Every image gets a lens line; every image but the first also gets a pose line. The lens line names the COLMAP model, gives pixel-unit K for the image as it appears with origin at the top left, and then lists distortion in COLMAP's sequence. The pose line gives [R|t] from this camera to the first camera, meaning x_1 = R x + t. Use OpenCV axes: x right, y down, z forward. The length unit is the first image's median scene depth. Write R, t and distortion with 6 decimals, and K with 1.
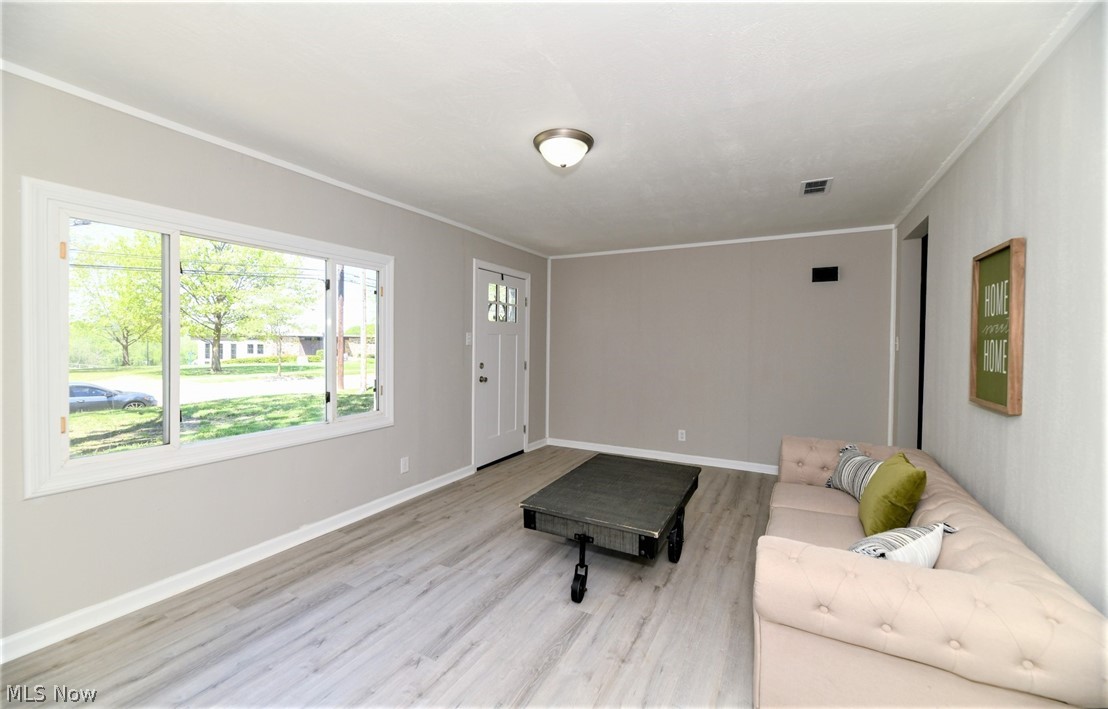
lens RADIAL K [[455.3, 0, 554.7], [0, 455.3, 348.3], [0, 0, 1]] dist [-0.001150, -0.000063]
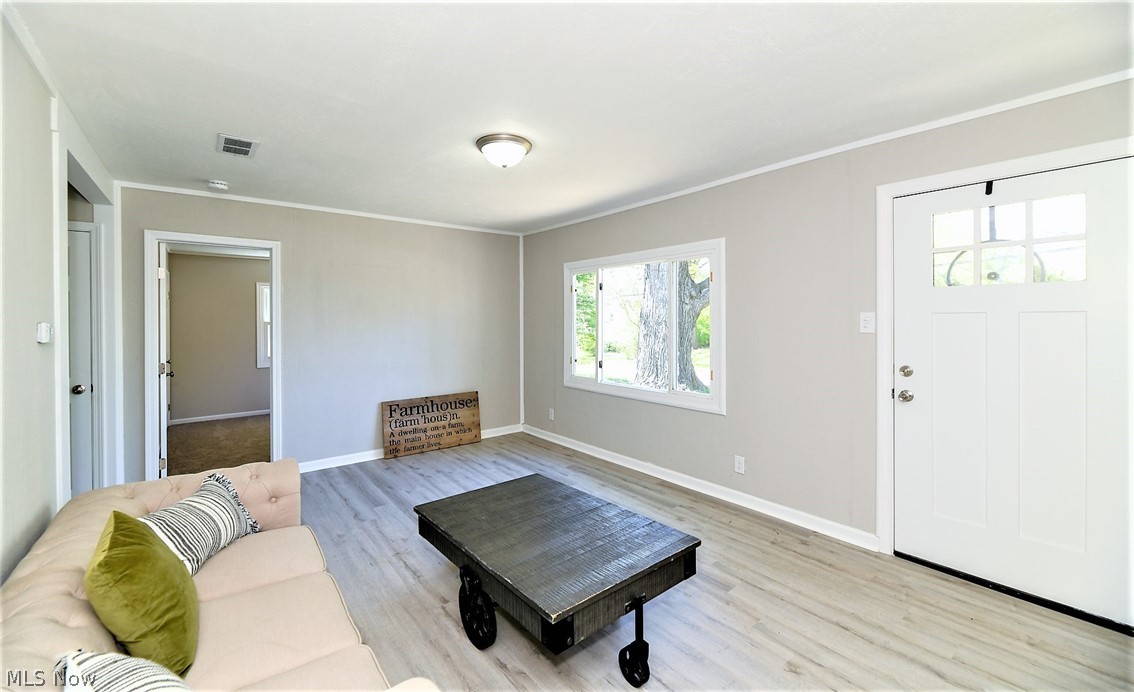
lens RADIAL K [[461.8, 0, 561.5], [0, 461.8, 322.9], [0, 0, 1]] dist [-0.000352, -0.000020]
pose [[-0.406736, 0.000520, -0.913546, 0.714496], [-0.012421, 0.999904, 0.006099, -0.026171], [0.913461, 0.013828, -0.406690, 1.162175]]
